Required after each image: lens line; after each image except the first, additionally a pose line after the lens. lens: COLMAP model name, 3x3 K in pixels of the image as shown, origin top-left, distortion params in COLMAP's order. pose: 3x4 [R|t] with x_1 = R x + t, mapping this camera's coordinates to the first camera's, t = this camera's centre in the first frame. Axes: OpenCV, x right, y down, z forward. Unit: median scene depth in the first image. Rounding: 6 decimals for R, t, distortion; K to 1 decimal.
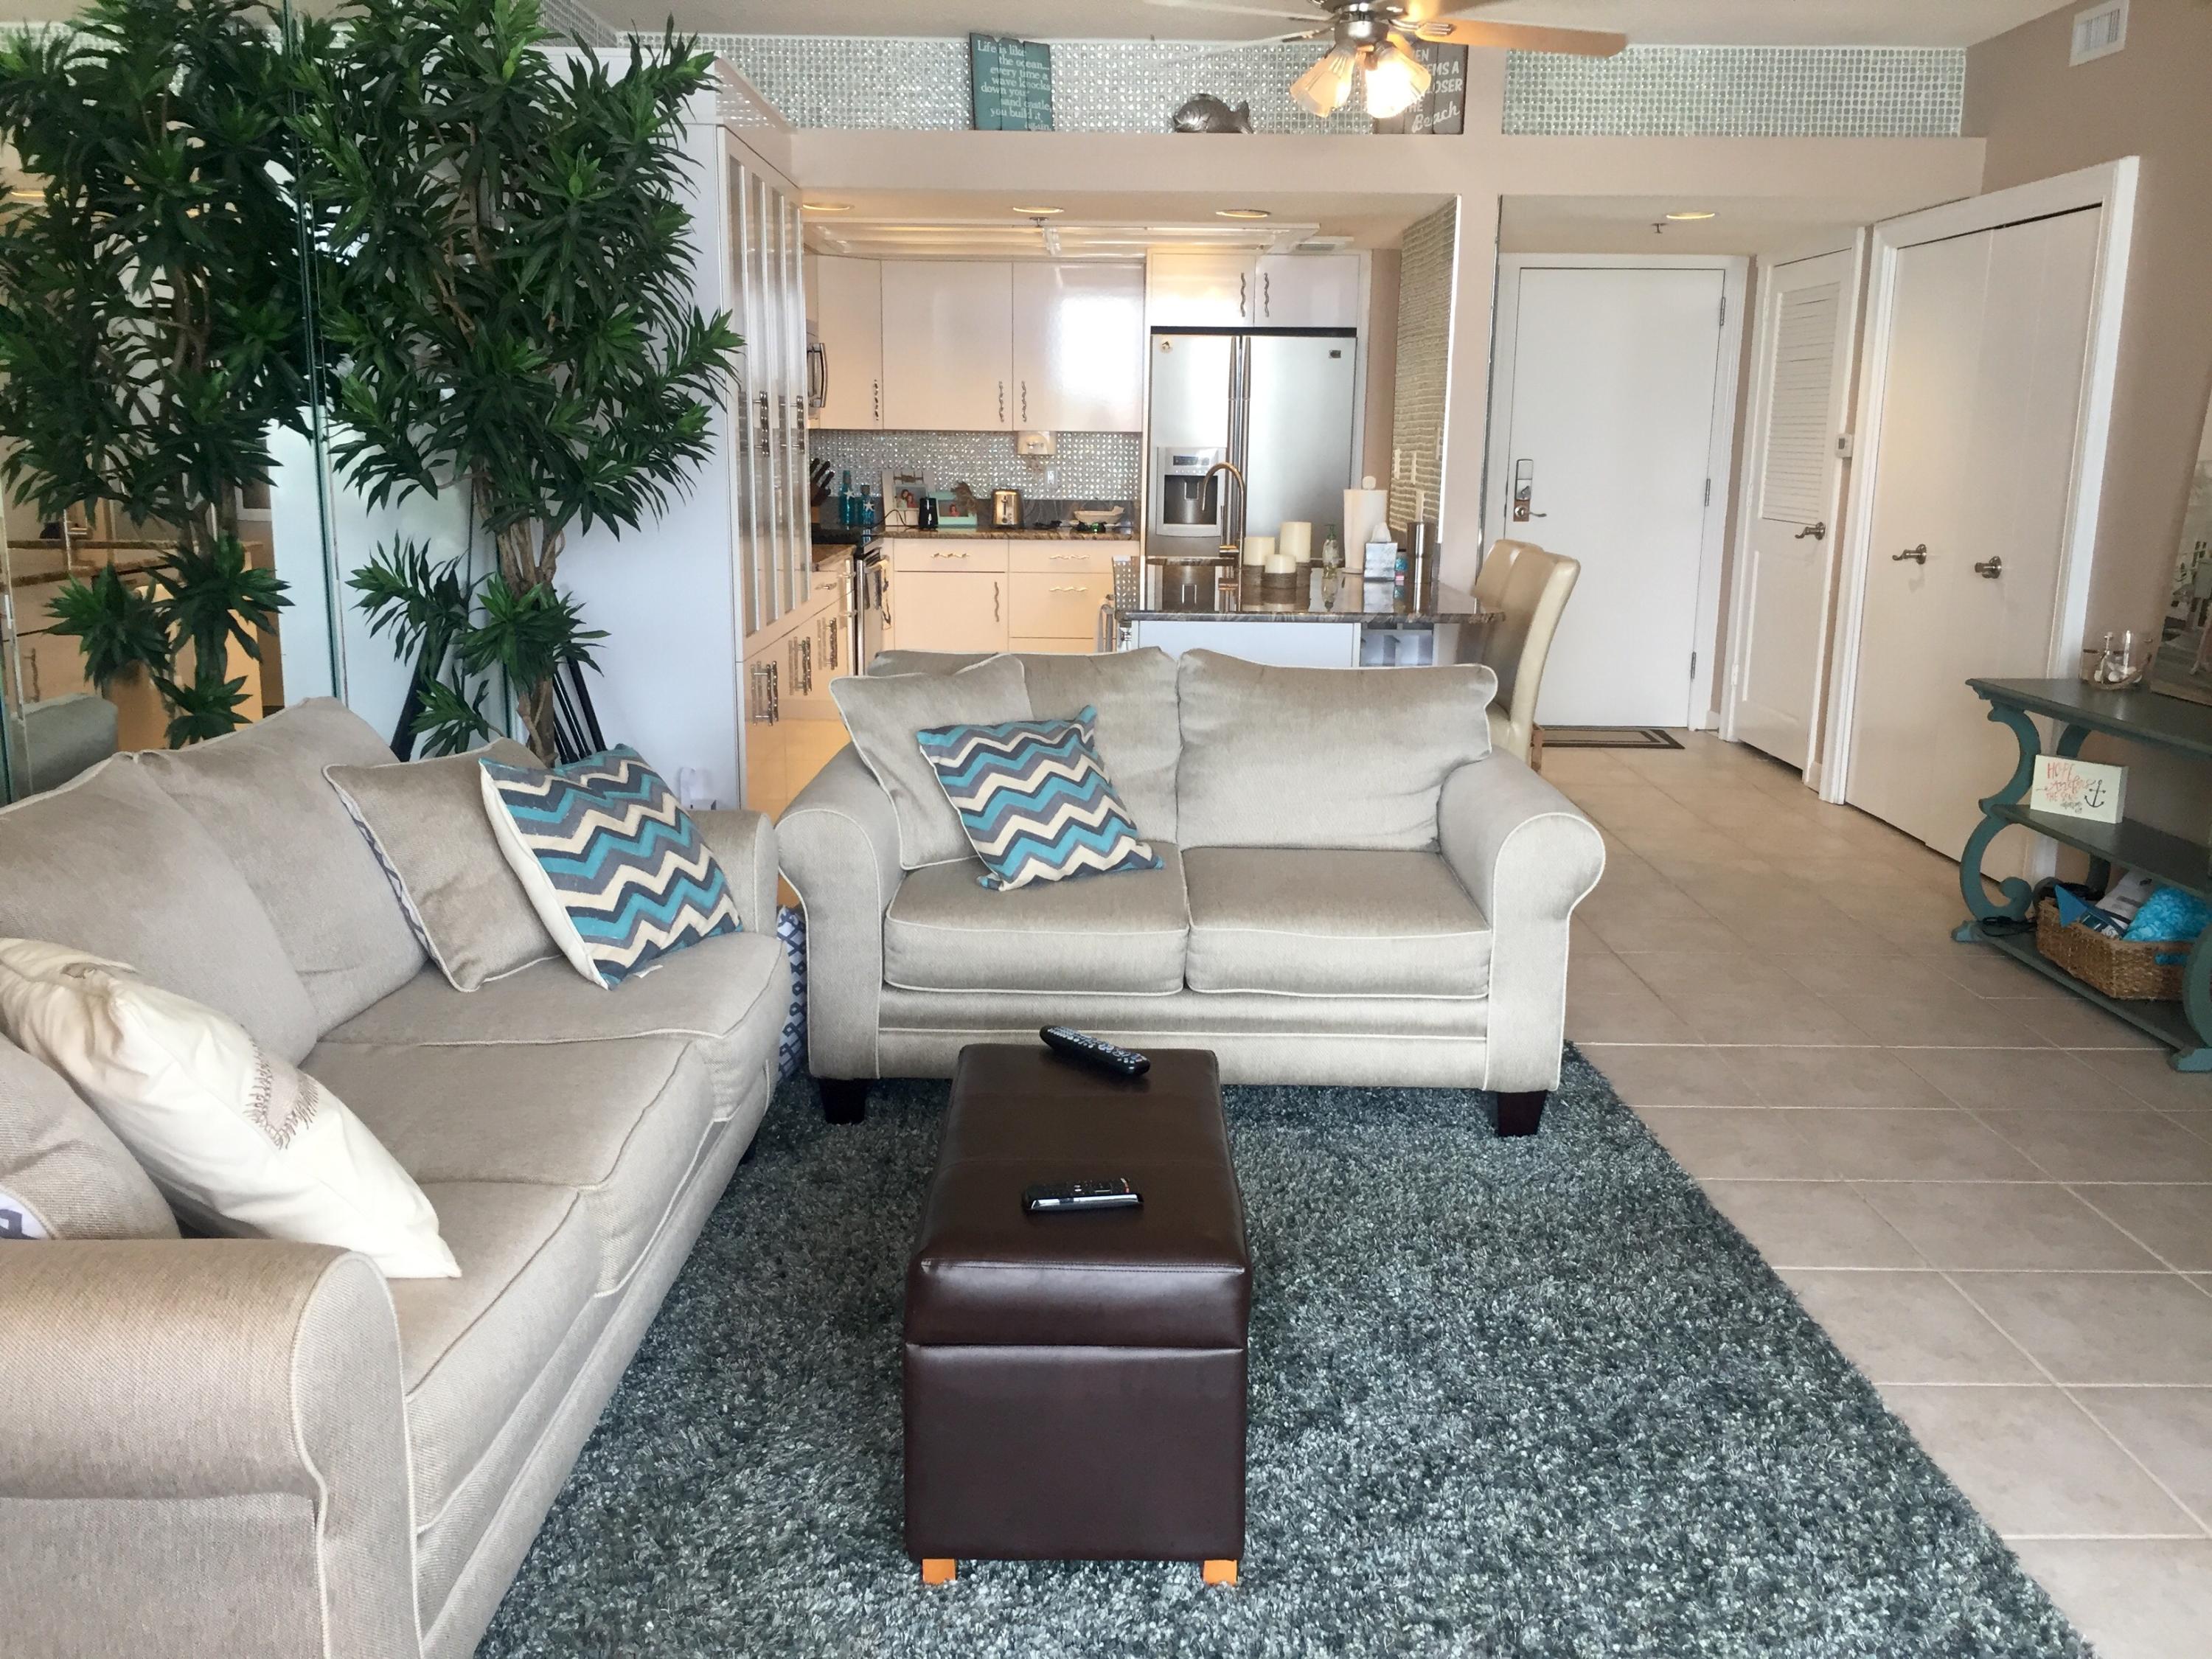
lens RADIAL K [[1882.6, 0, 1110.8], [0, 1882.6, 829.0], [0, 0, 1]] dist [0.073675, -0.106724]
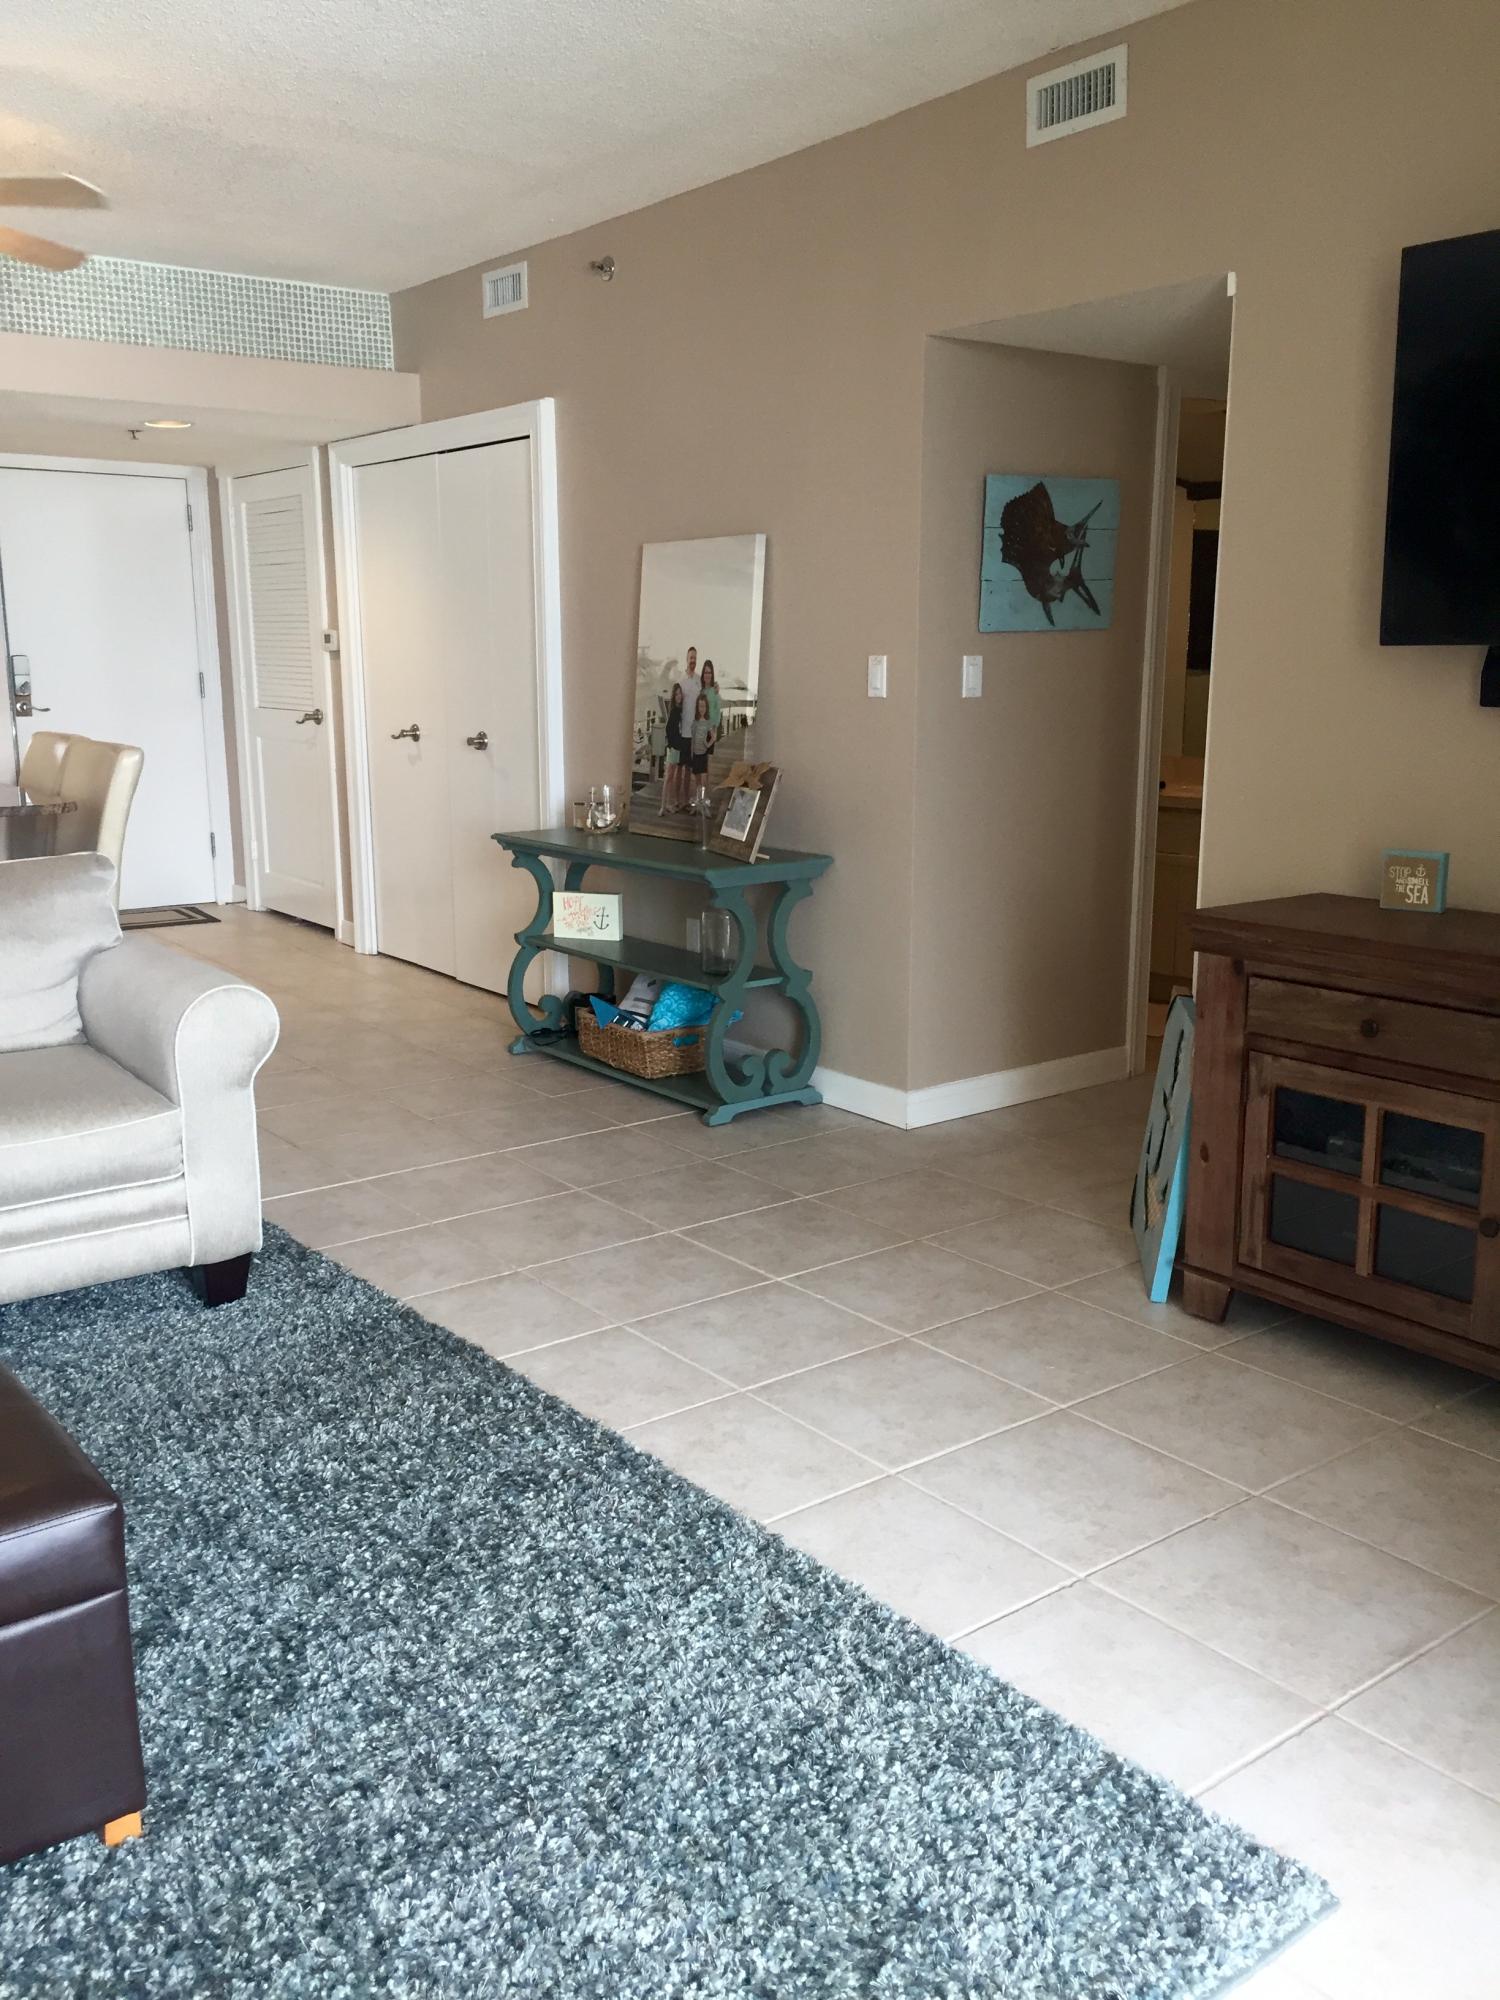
lens RADIAL K [[1702.1, 0, 751.8], [0, 1702.1, 1002.4], [0, 0, 1]] dist [0.073675, -0.106724]
pose [[0.798363, -0.135483, 0.586737, -0.084275], [0.133403, 0.989944, 0.047069, -0.005264], [-0.587213, 0.040694, 0.808408, 0.073533]]
